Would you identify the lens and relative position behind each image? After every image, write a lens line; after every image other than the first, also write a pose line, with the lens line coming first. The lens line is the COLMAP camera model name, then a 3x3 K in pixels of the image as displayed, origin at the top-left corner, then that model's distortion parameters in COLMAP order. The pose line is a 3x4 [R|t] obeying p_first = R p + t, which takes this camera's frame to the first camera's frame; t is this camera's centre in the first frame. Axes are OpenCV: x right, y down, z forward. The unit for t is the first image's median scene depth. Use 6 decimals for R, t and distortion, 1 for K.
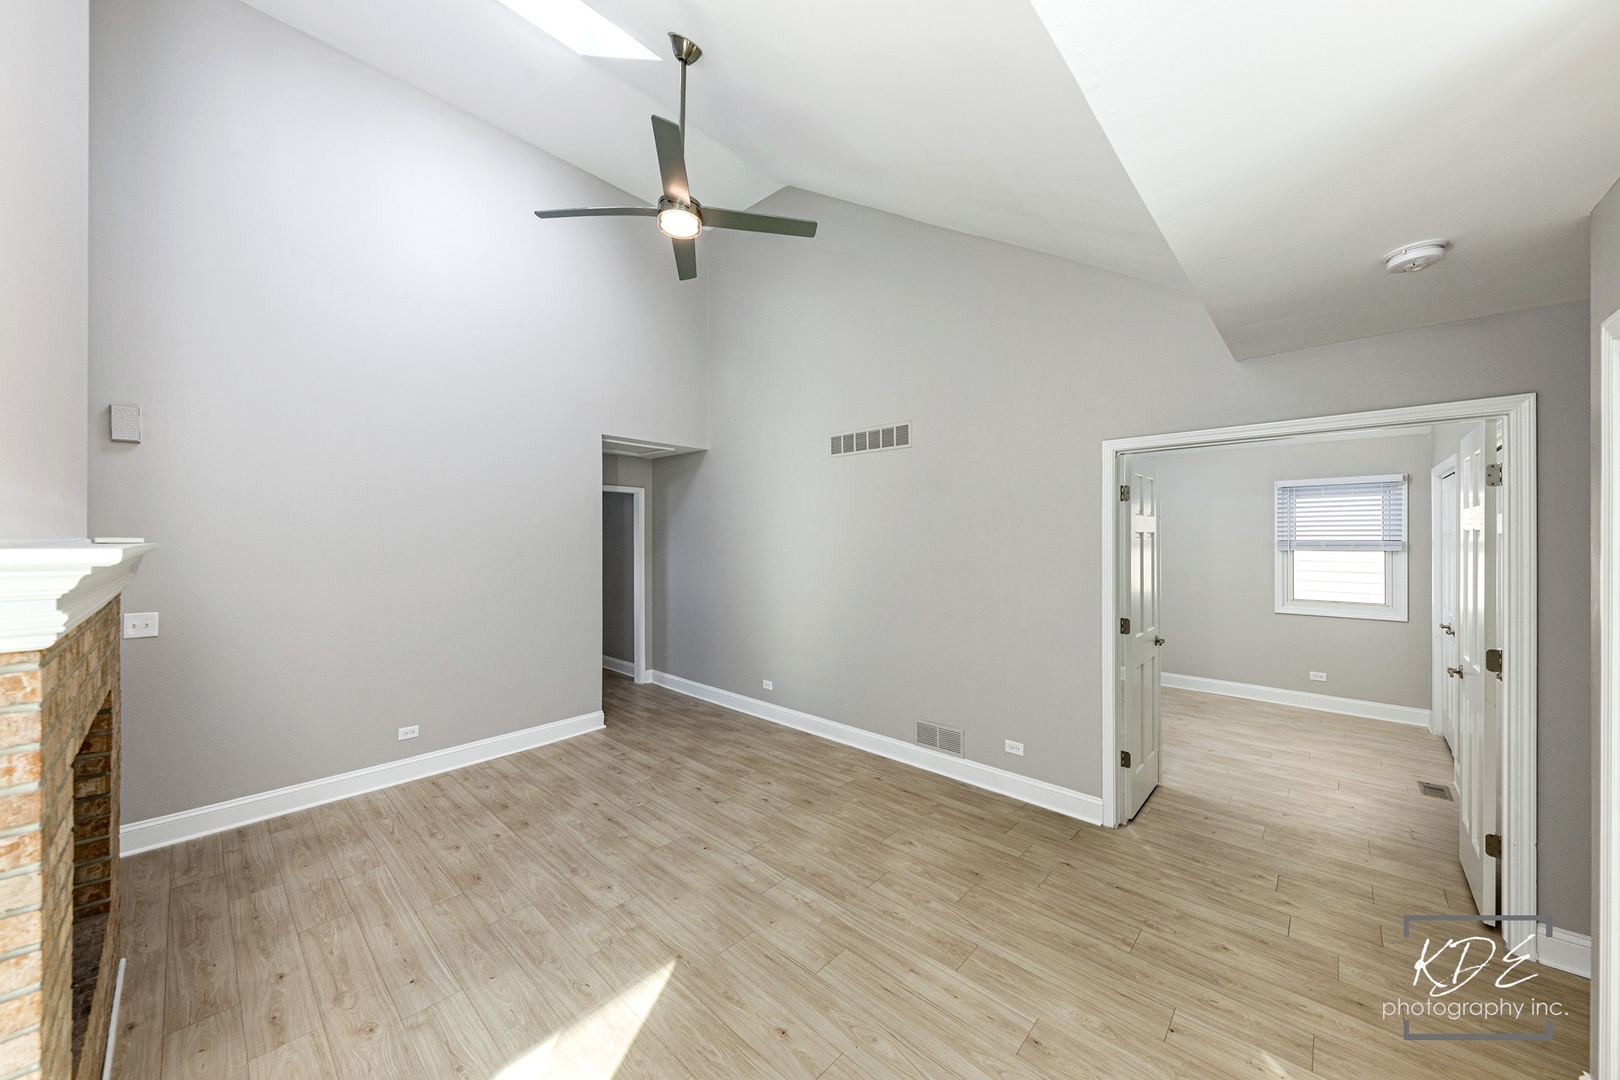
lens RADIAL K [[578.5, 0, 810.0], [0, 578.5, 540.0], [0, 0, 1]] dist [-0.000778, -0.000303]
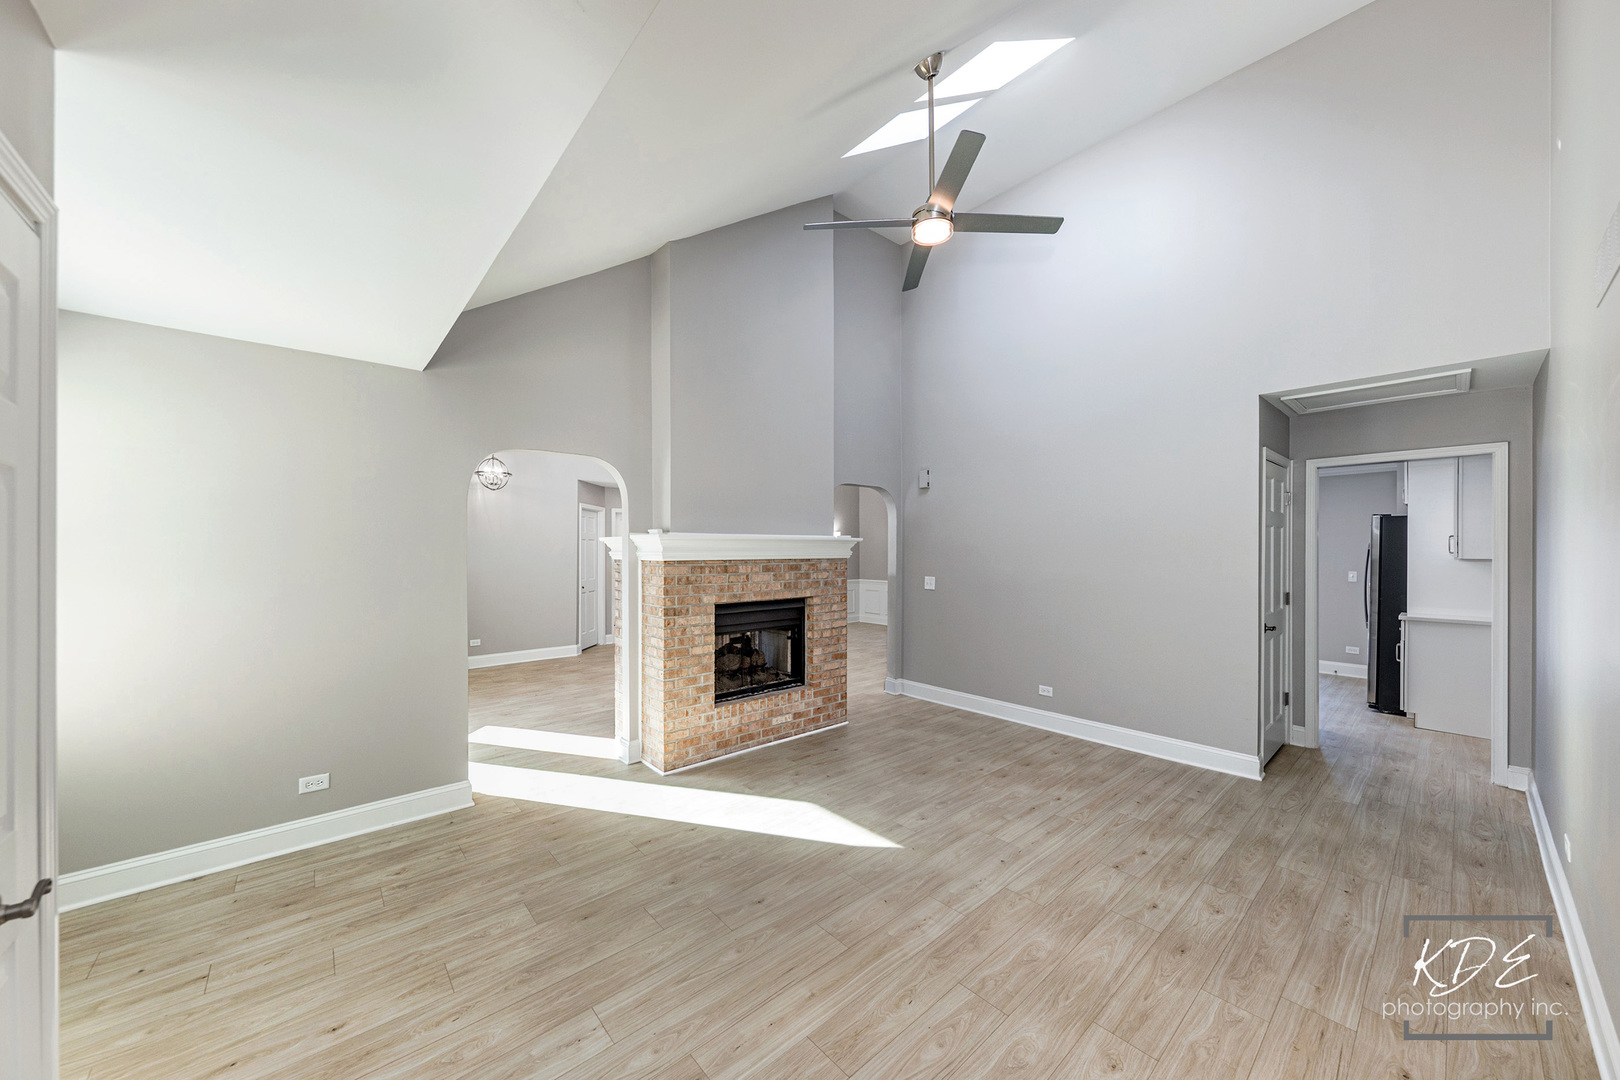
lens RADIAL K [[578.5, 0, 810.0], [0, 578.5, 540.0], [0, 0, 1]] dist [-0.000778, -0.000303]
pose [[-0.119184, -0.007658, -0.992843, 0.952064], [-0.005337, 0.999961, -0.007072, 0.022603], [0.992858, 0.004456, -0.119220, 0.956867]]
